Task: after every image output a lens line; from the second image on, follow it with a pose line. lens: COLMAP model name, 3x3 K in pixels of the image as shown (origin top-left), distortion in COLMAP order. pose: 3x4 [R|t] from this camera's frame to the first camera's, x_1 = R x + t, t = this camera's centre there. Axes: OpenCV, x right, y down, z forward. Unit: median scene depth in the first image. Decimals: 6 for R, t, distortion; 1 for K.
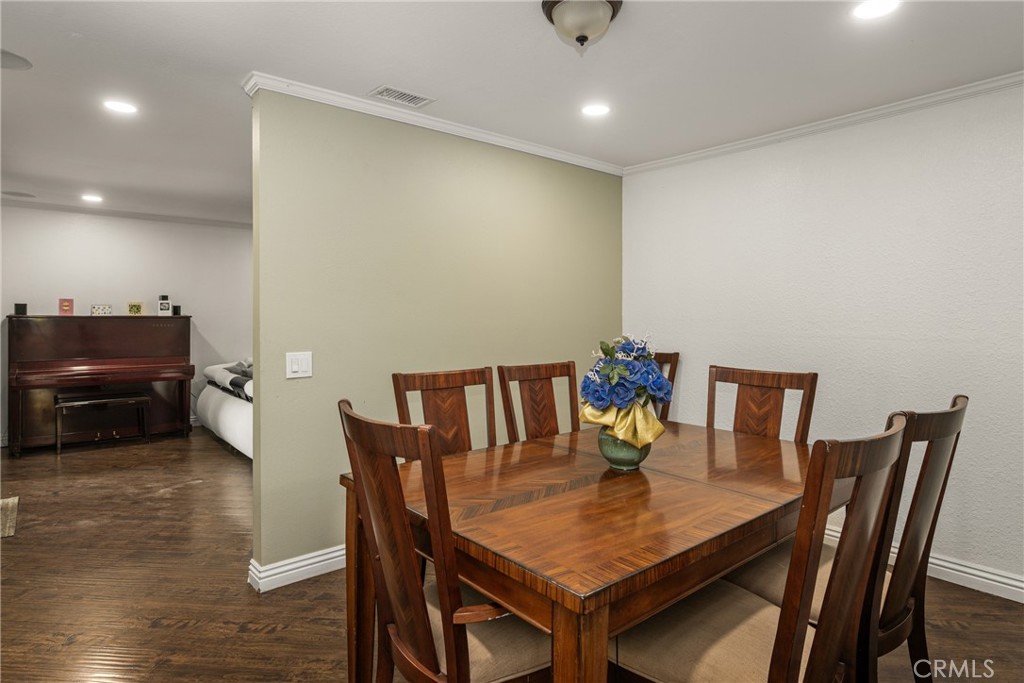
lens RADIAL K [[560.1, 0, 509.7], [0, 560.1, 324.9], [0, 0, 1]] dist [0.002452, 0.000543]
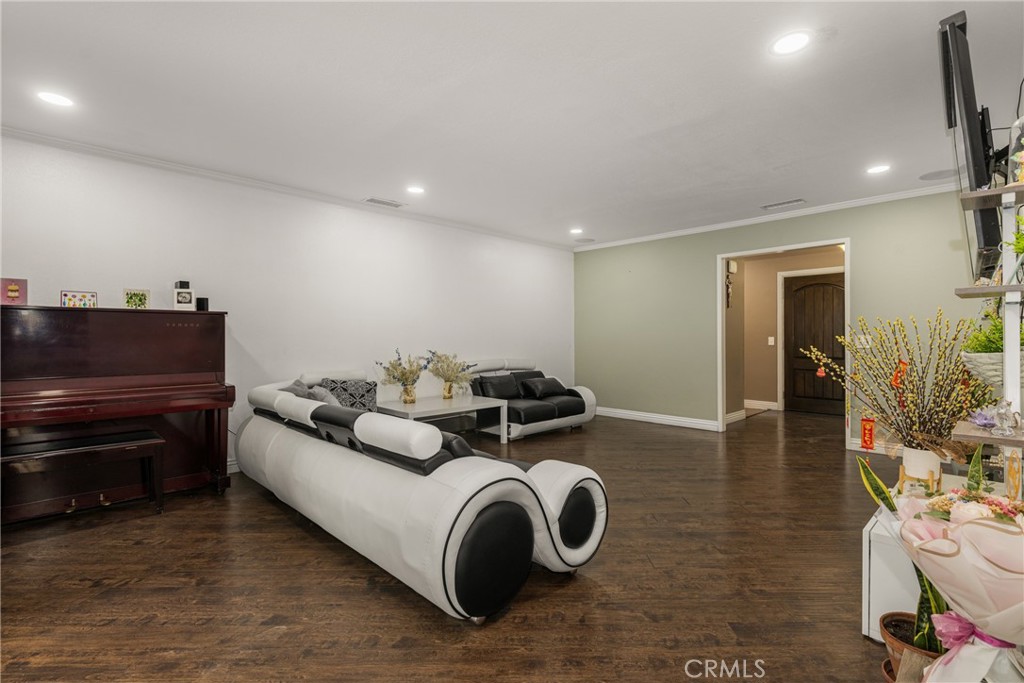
lens RADIAL K [[461.9, 0, 512.0], [0, 461.9, 341.5], [0, 0, 1]] dist [0.001445, 0.000308]
pose [[0.995533, -0.007693, 0.094100, -0.293570], [0.008220, 0.999953, -0.005208, 0.026225], [-0.094056, 0.005959, 0.995549, 0.437775]]
